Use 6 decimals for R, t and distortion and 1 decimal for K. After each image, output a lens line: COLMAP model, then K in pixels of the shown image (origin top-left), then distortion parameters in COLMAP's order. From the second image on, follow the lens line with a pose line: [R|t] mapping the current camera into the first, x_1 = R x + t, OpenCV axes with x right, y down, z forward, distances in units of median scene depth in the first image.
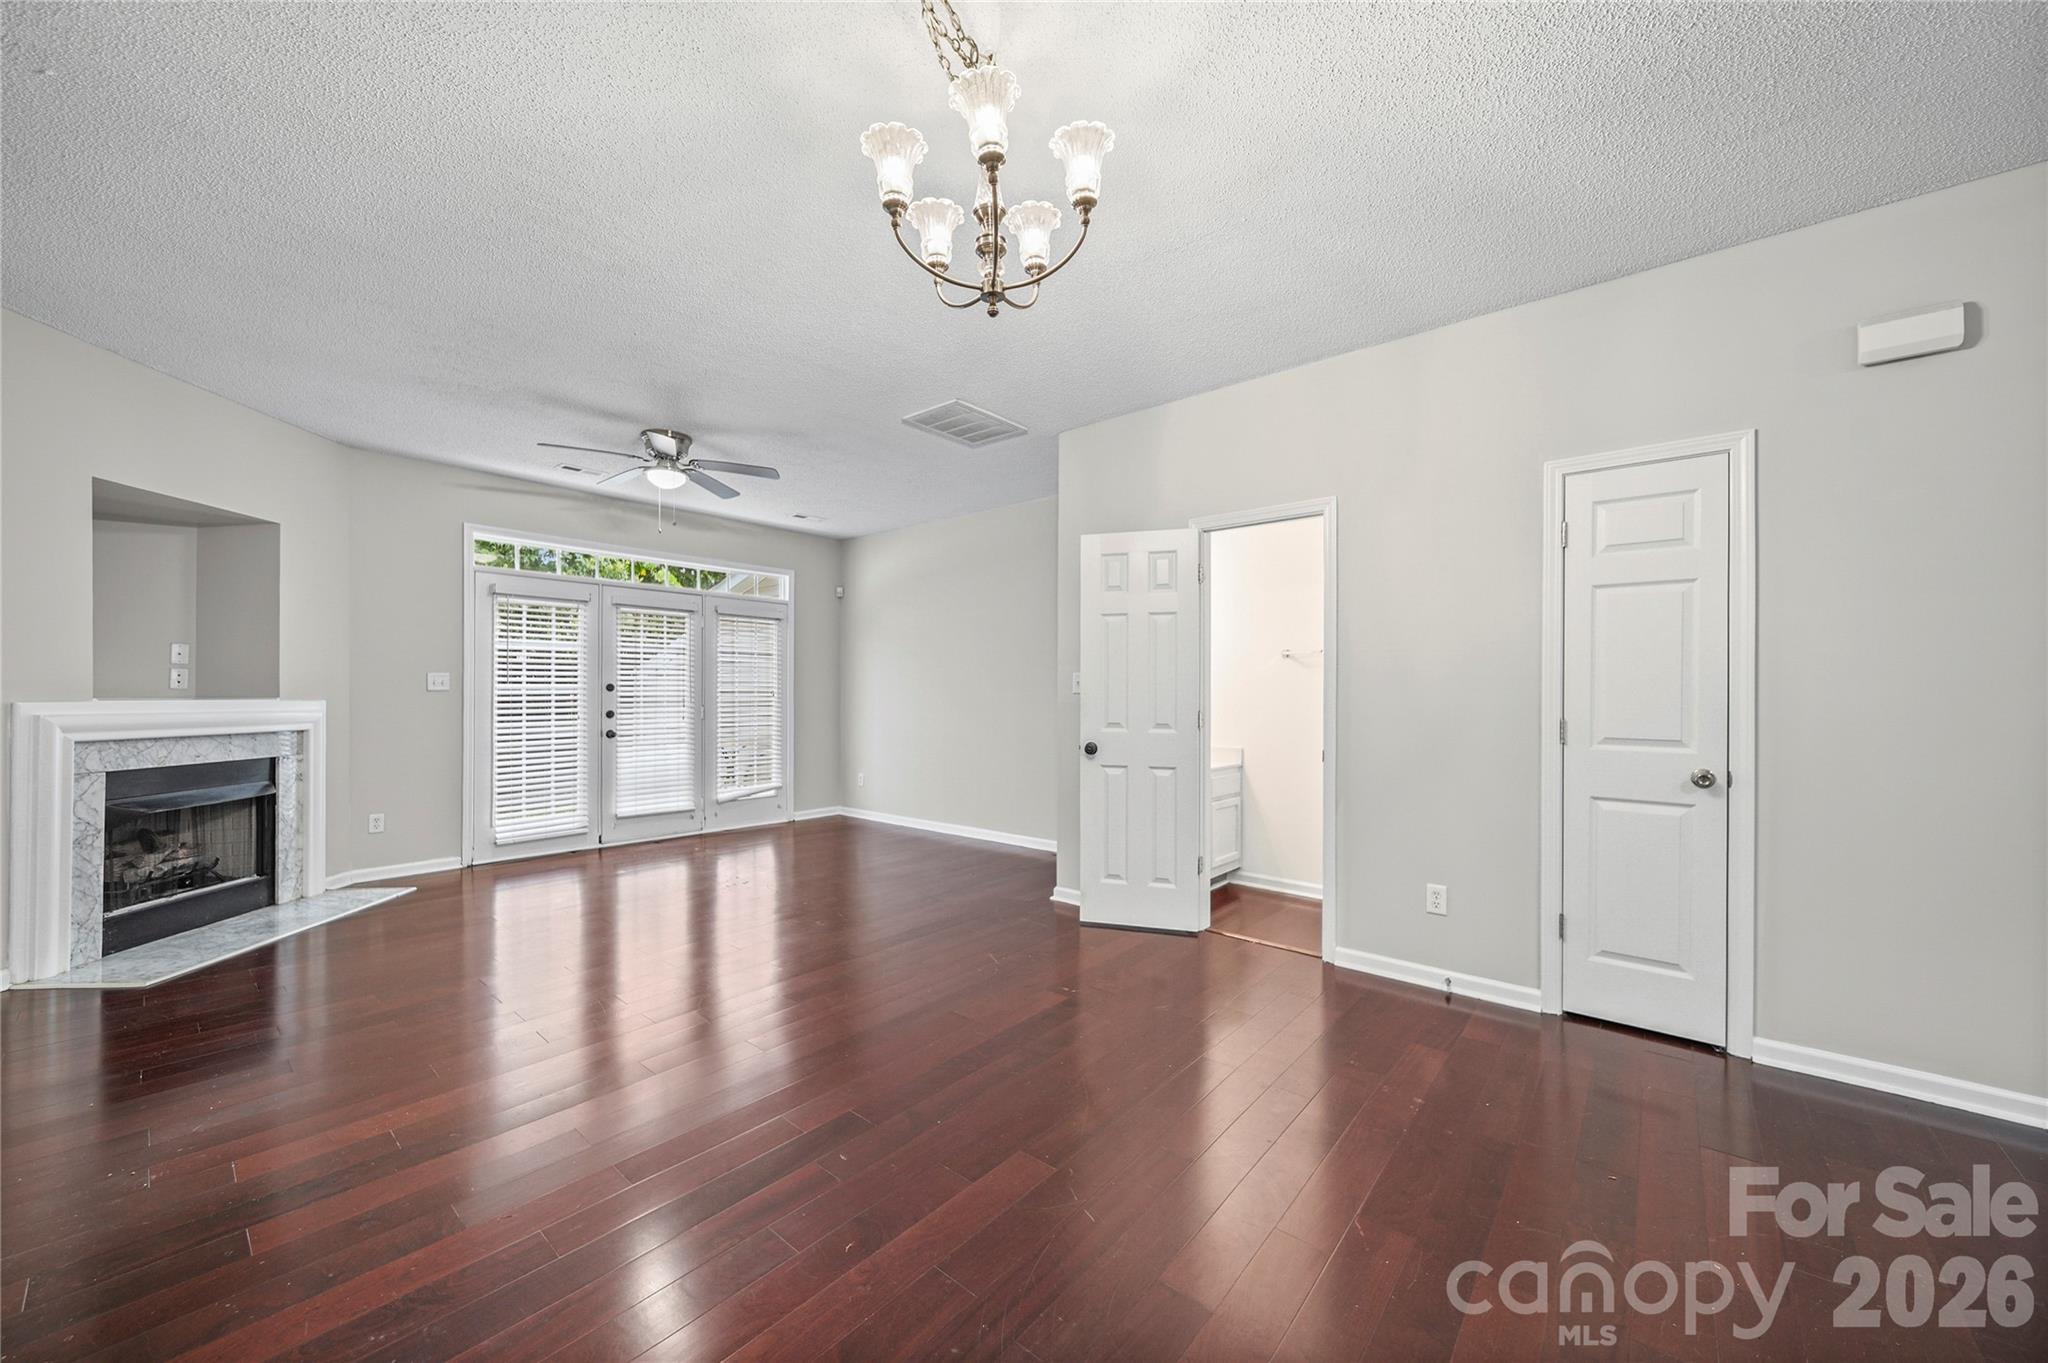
lens RADIAL K [[761.9, 0, 1031.7], [0, 761.9, 678.8], [0, 0, 1]] dist [-0.002833, 0.000497]
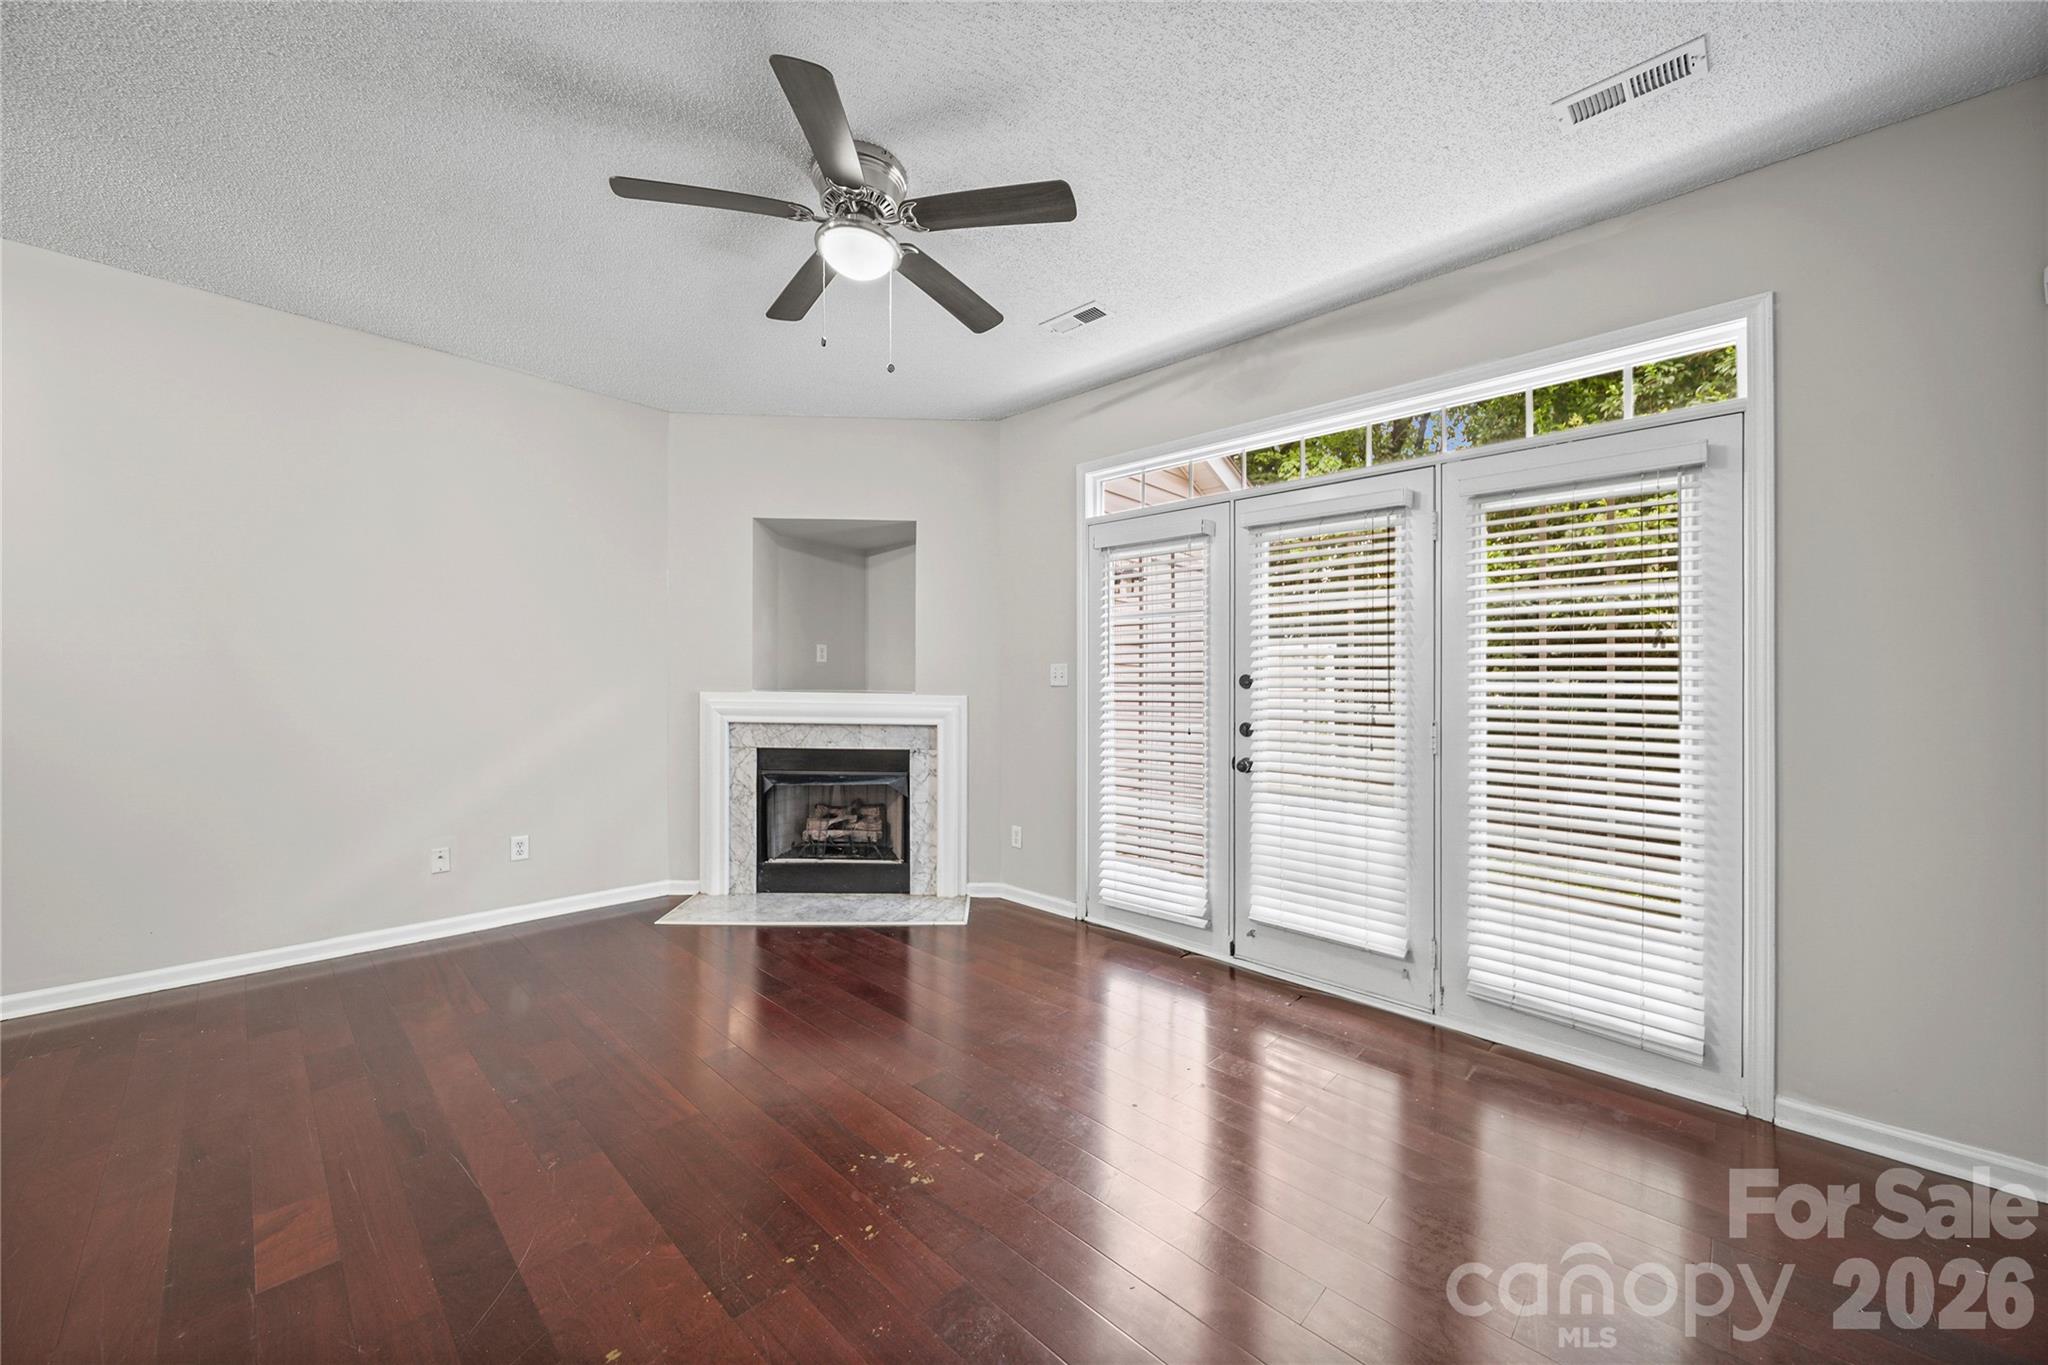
lens RADIAL K [[761.9, 0, 1034.3], [0, 761.9, 683.2], [0, 0, 1]] dist [-0.002833, 0.000497]
pose [[-0.081194, -0.006321, -0.996678, 0.013639], [0.009017, 0.999934, -0.007076, 0.020856], [0.996658, -0.009561, -0.081132, 1.185774]]
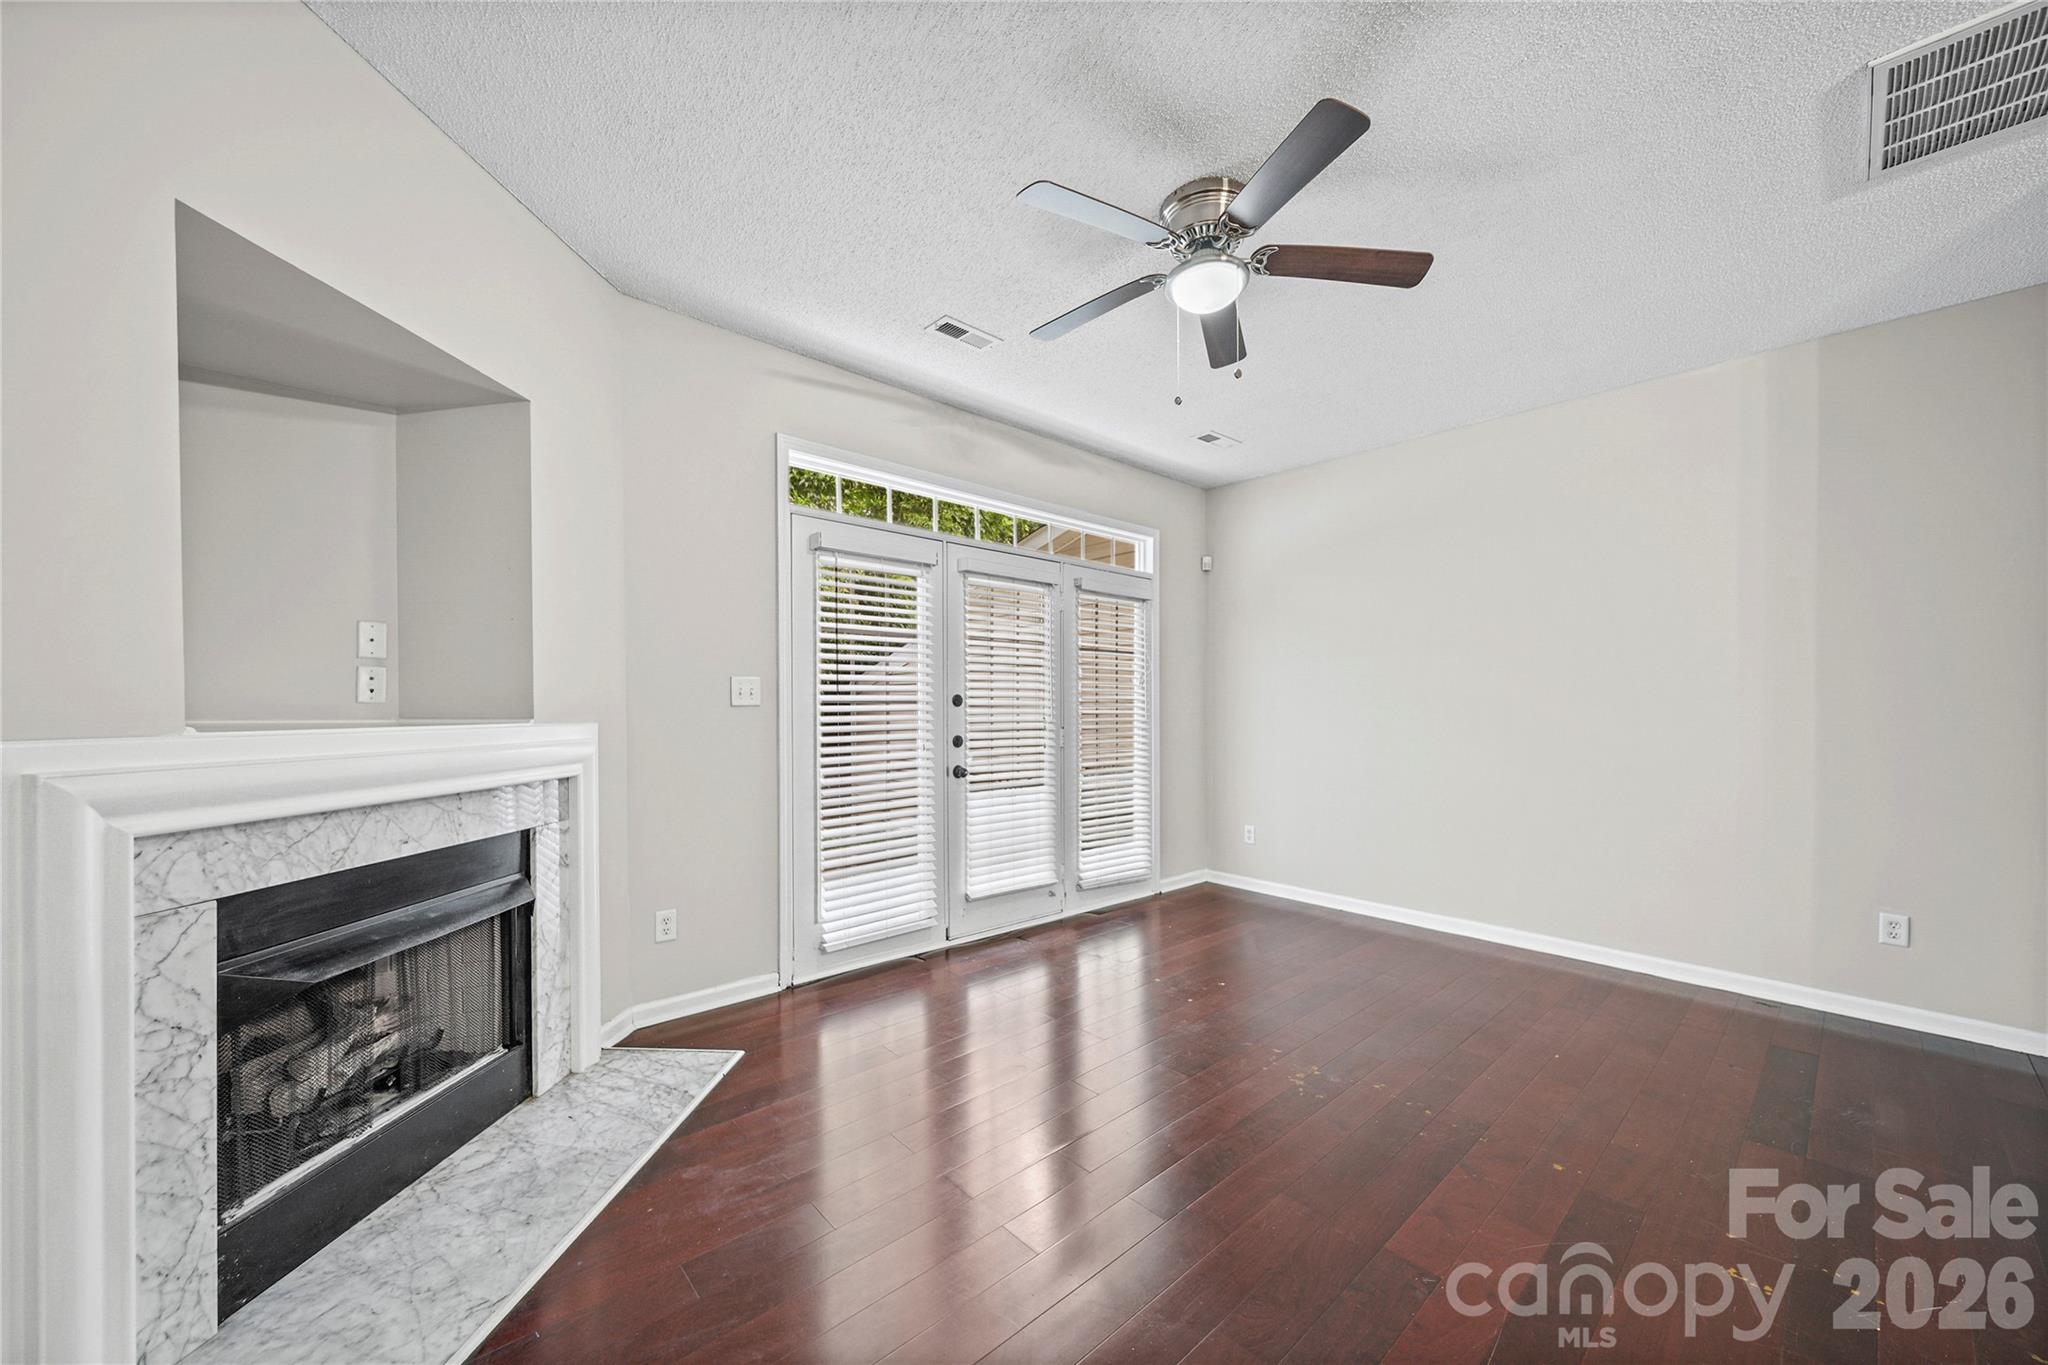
lens RADIAL K [[761.9, 0, 1030.3], [0, 761.9, 703.4], [0, 0, 1]] dist [-0.002833, 0.000497]
pose [[0.989972, 0.000170, -0.141261, -0.532896], [0.002134, 0.999867, 0.016160, 0.005122], [0.141245, -0.016299, 0.989841, 0.485586]]
